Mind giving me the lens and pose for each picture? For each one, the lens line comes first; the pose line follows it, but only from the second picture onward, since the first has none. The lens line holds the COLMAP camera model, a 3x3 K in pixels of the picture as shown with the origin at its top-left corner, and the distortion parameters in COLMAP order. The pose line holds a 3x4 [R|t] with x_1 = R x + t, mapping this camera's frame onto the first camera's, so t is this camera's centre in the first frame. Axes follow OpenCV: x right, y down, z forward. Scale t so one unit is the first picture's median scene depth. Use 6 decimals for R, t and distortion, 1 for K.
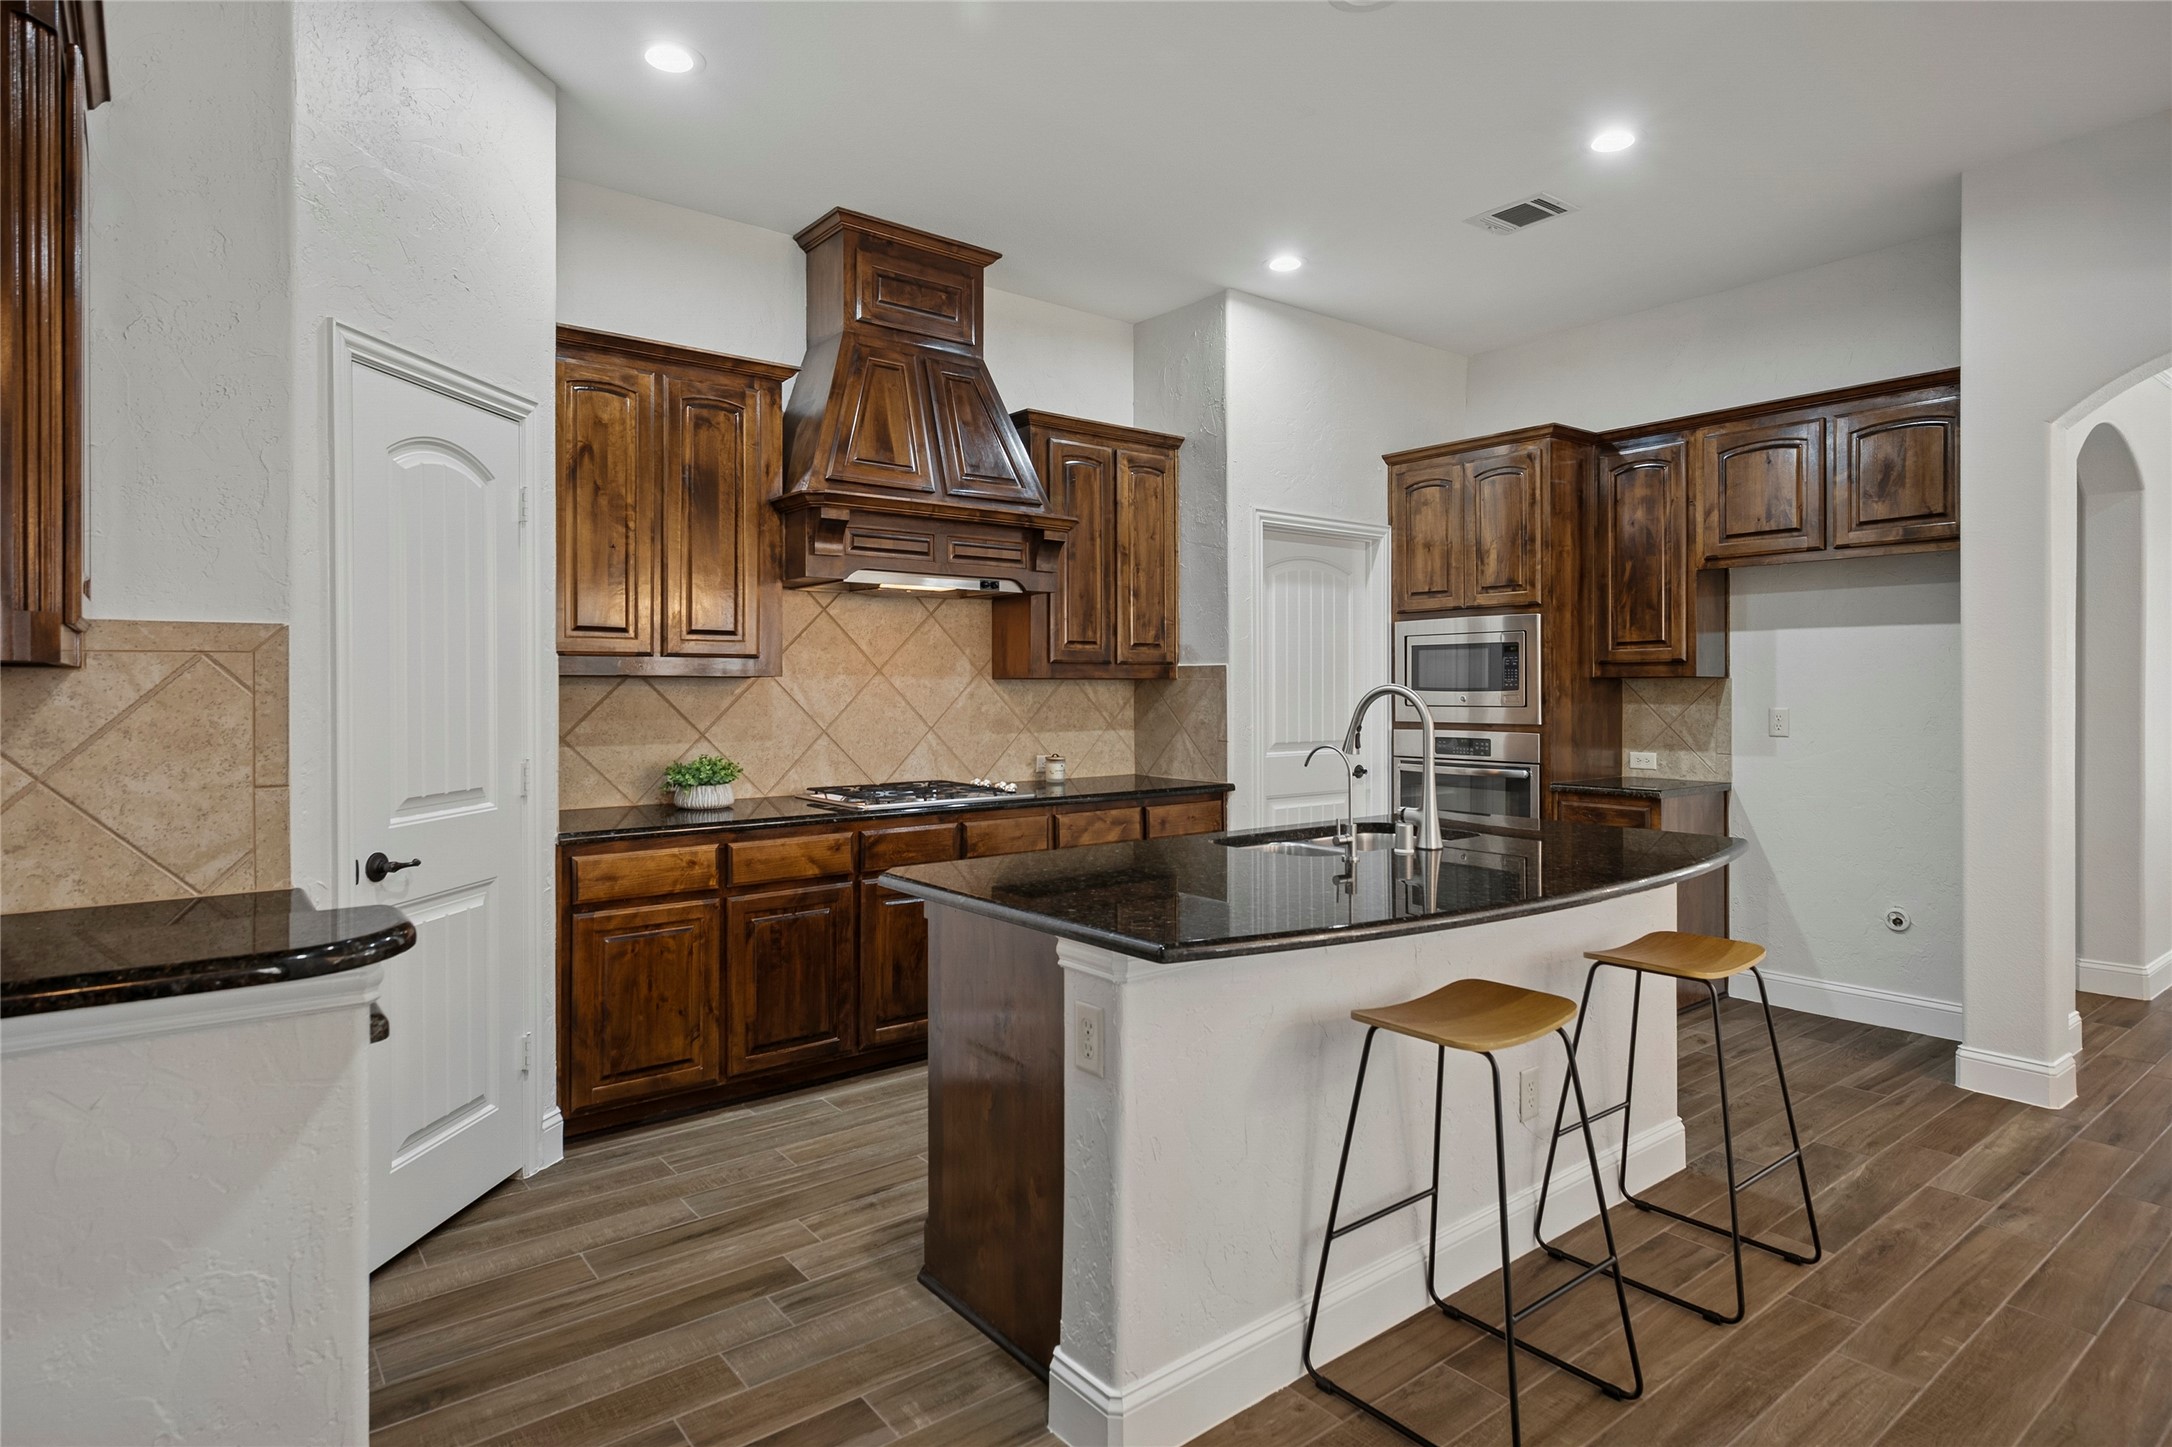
lens RADIAL K [[1156.0, 0, 1088.7], [0, 1156.0, 691.5], [0, 0, 1]] dist [0.004658, 0.000718]
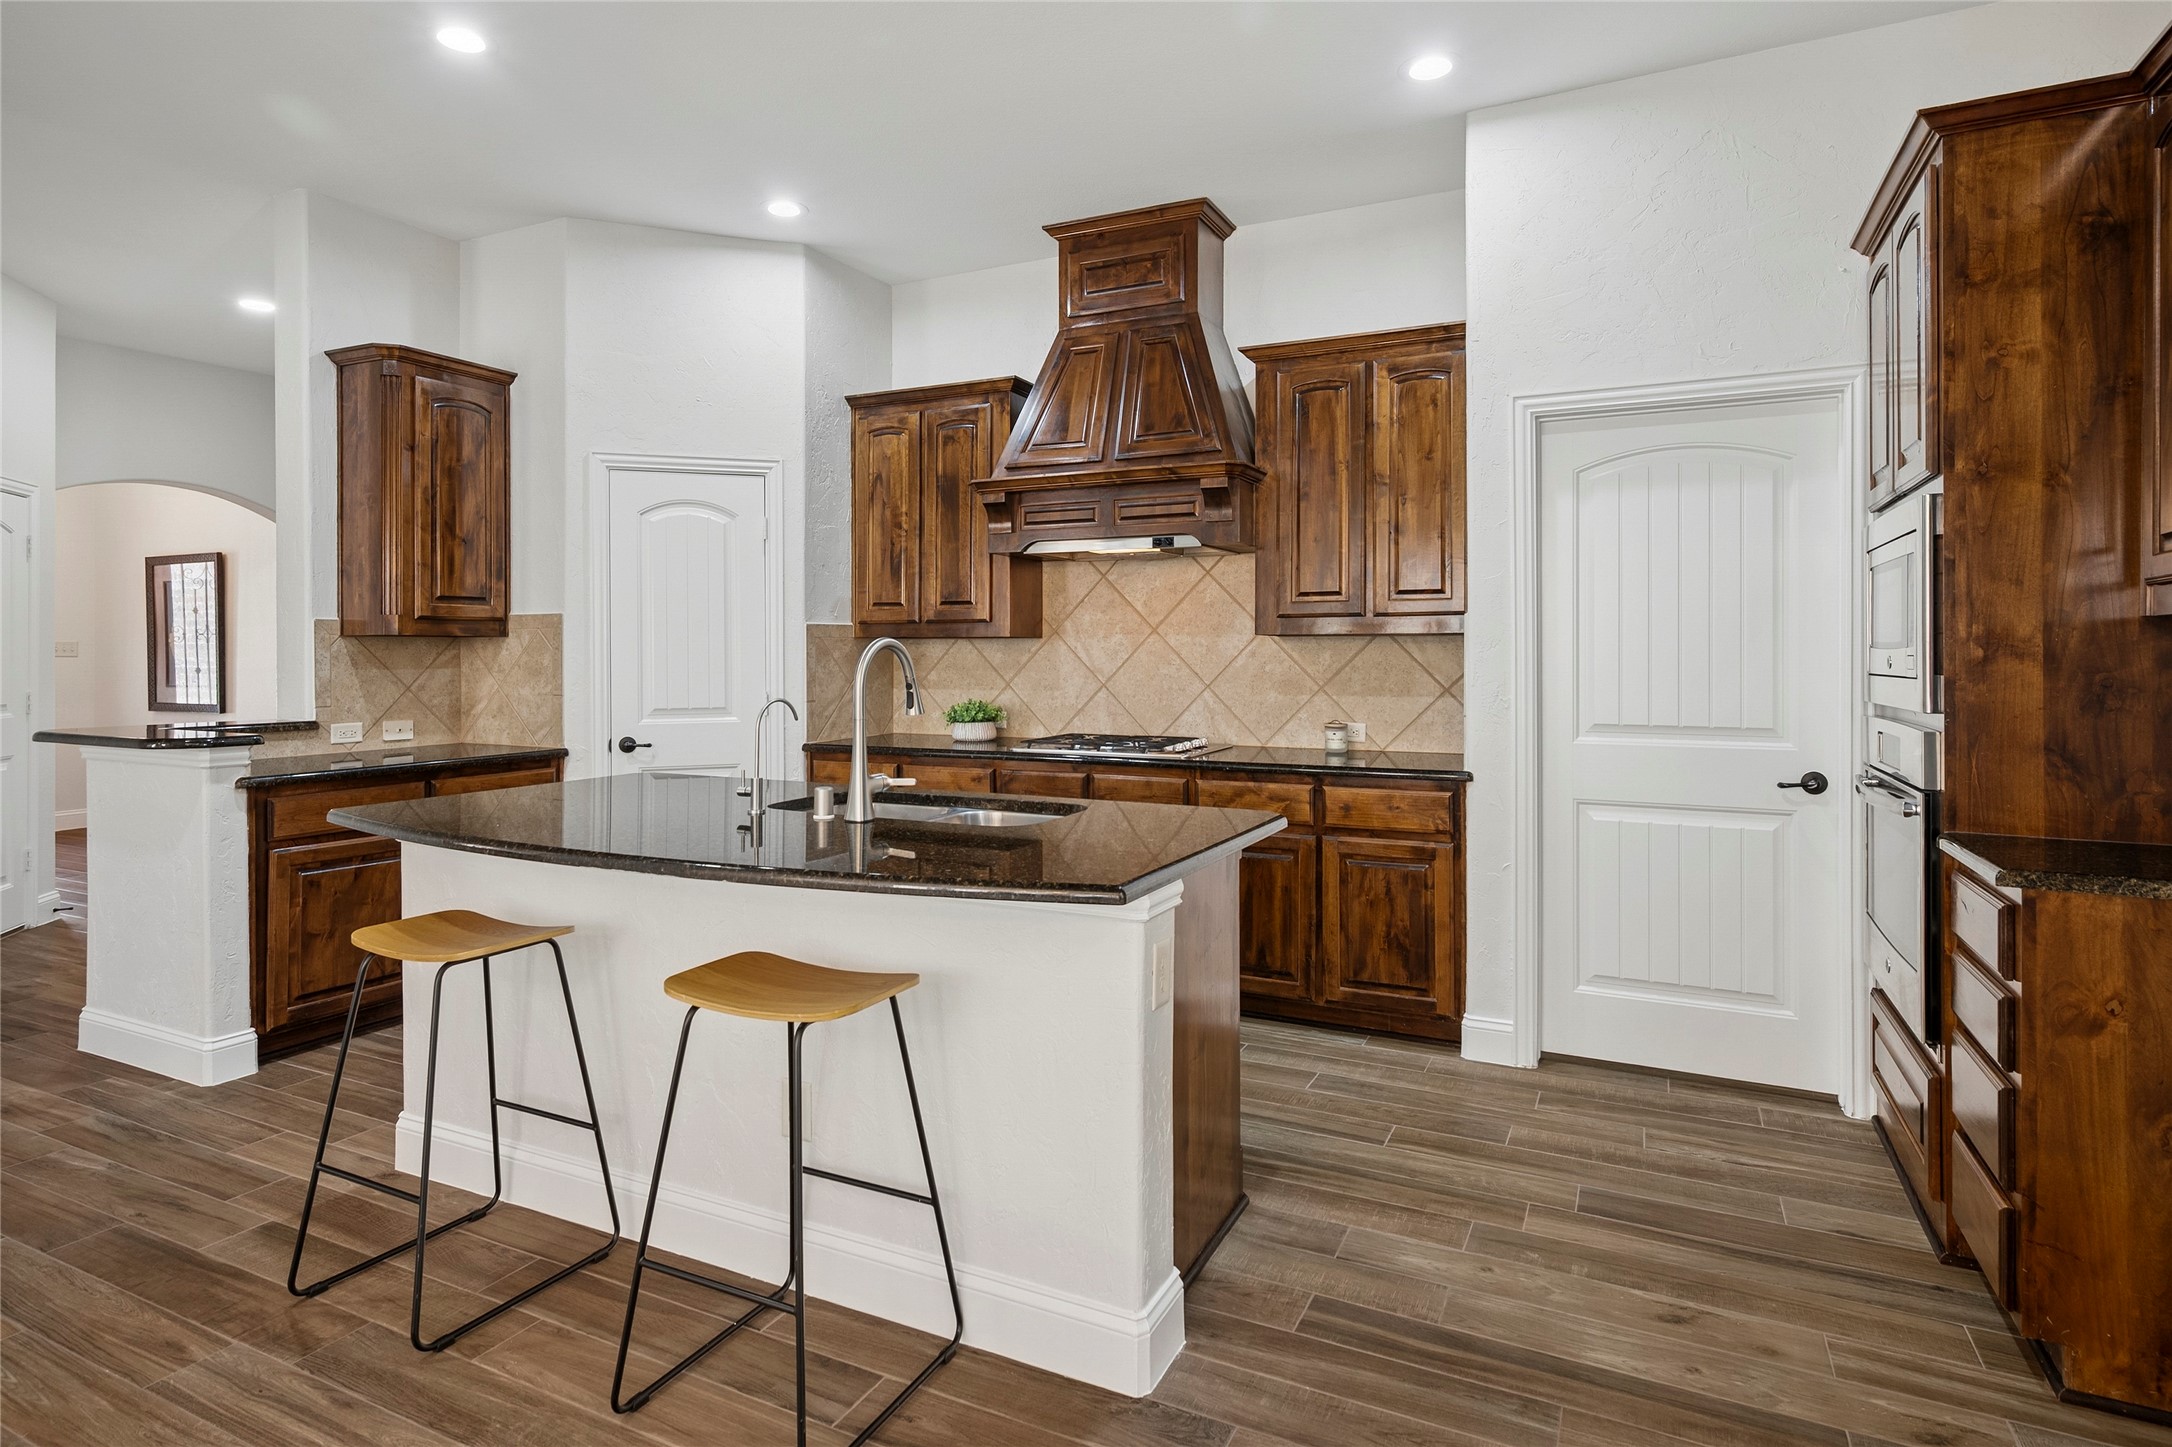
lens RADIAL K [[1143.2, 0, 1084.7], [0, 1143.2, 657.1], [0, 0, 1]] dist [0.000435, 0.000465]
pose [[0.432008, 0.004044, -0.901861, 0.723127], [-0.002488, 0.999991, 0.003292, 0.003613], [0.901866, 0.000821, 0.432015, 0.481101]]
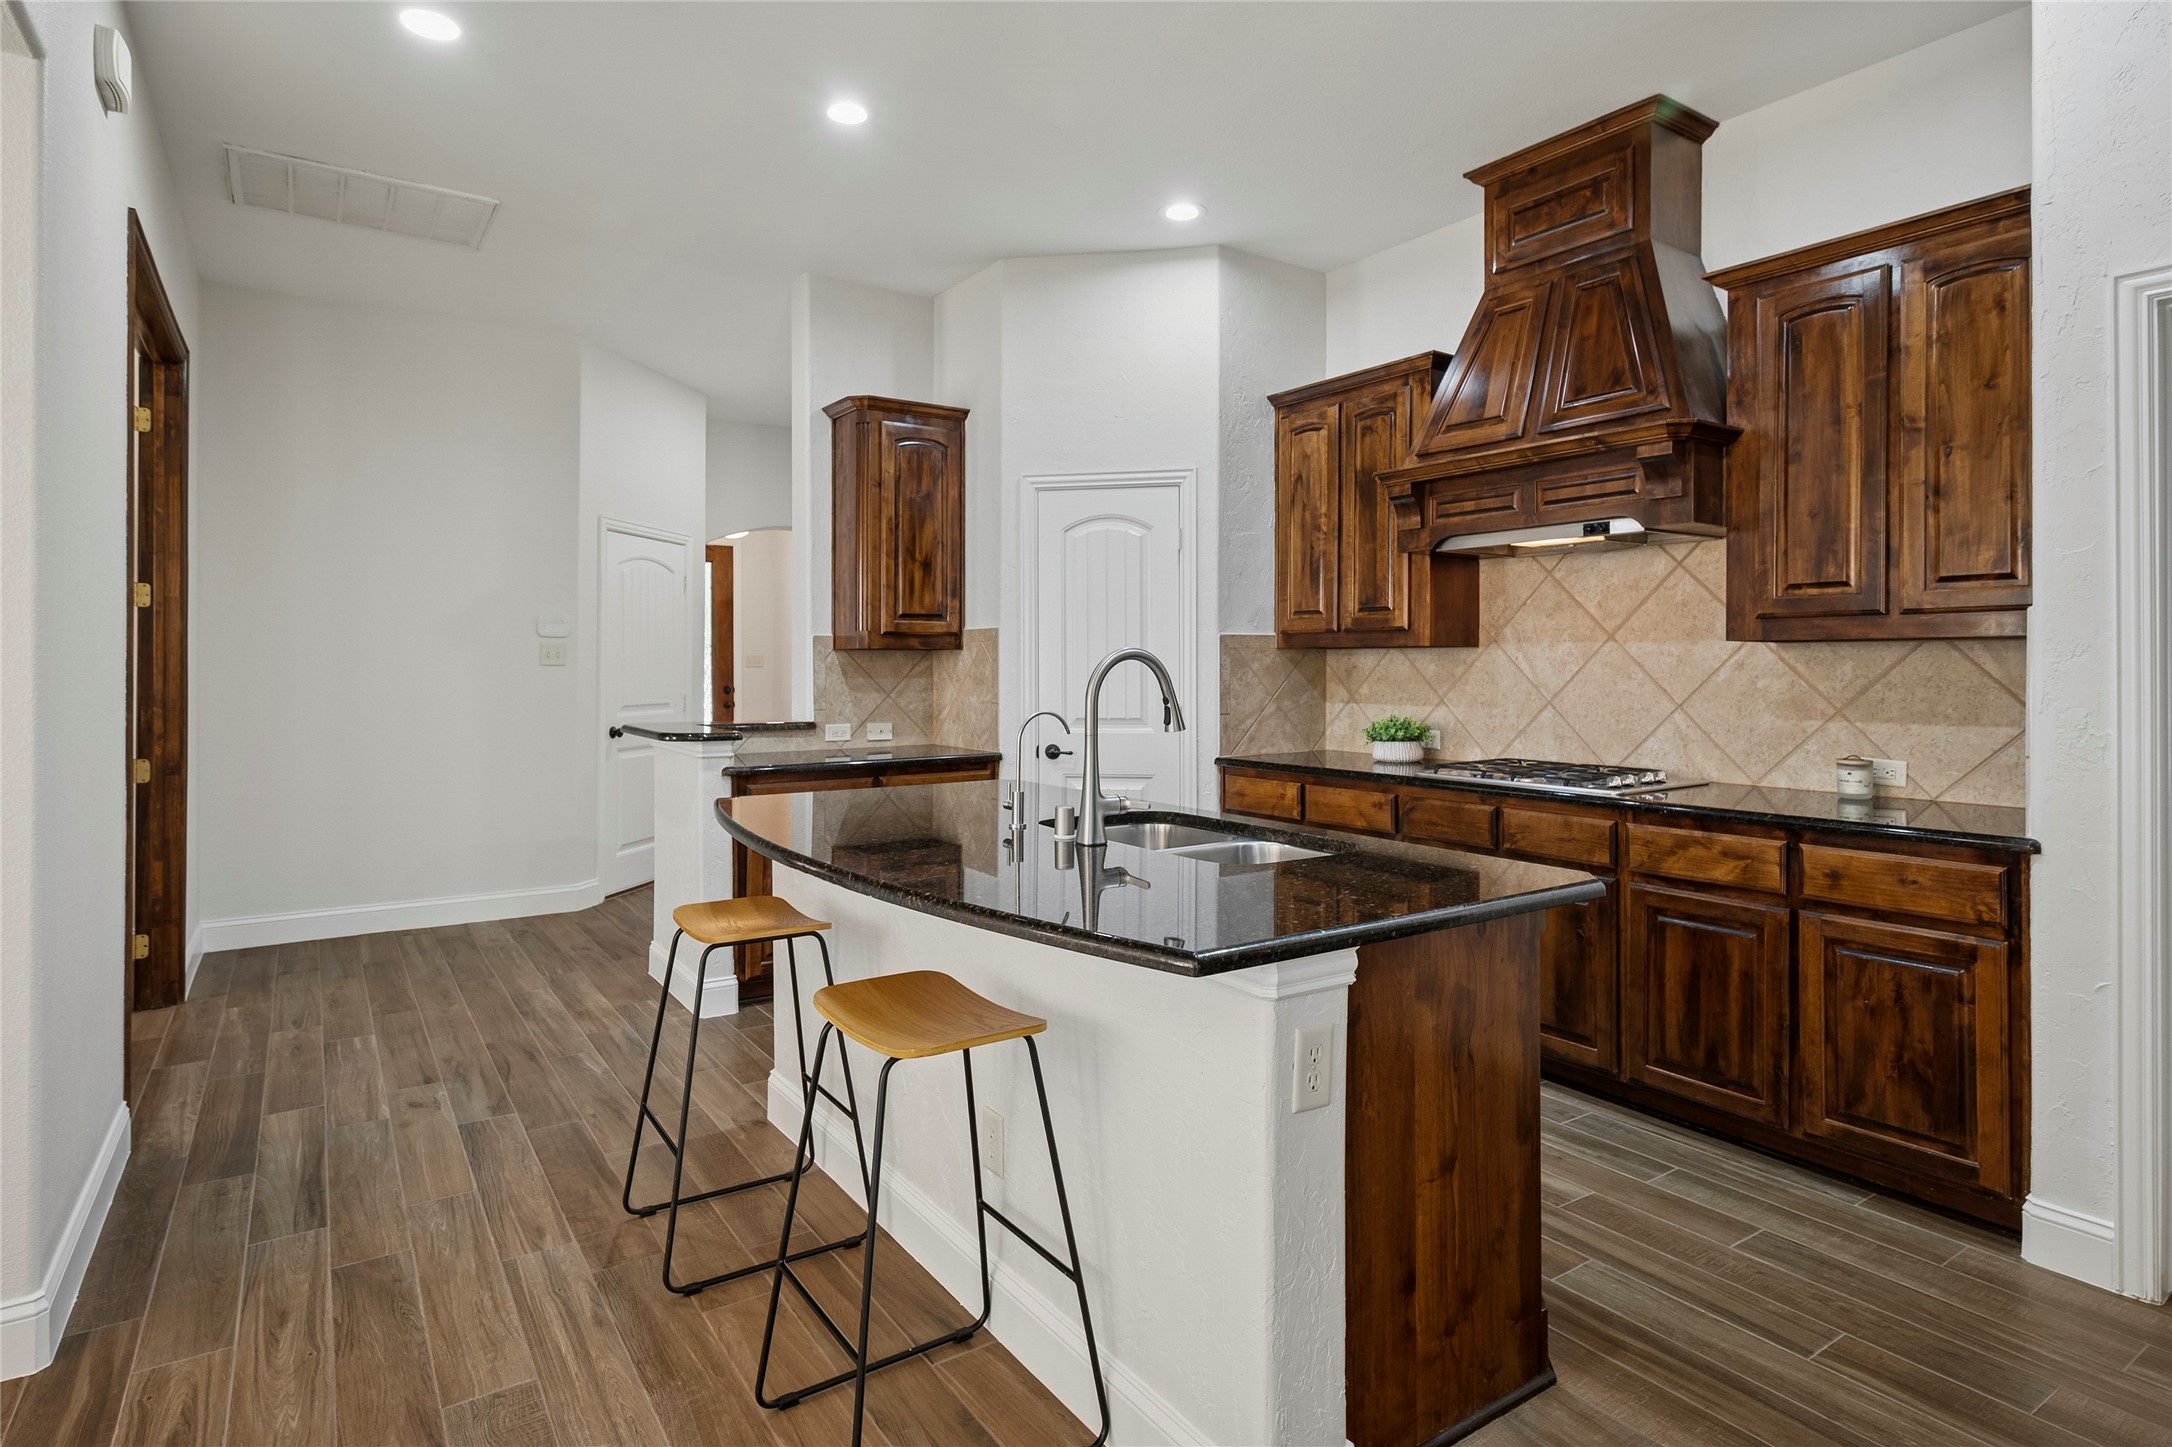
lens RADIAL K [[1140.6, 0, 1086.7], [0, 1140.6, 666.2], [0, 0, 1]] dist [0.002896, 0.000070]
pose [[-0.068213, 0.002592, -0.997667, 0.691613], [-0.002856, 0.999992, 0.002794, 0.003193], [0.997667, 0.003040, -0.068205, 0.652867]]
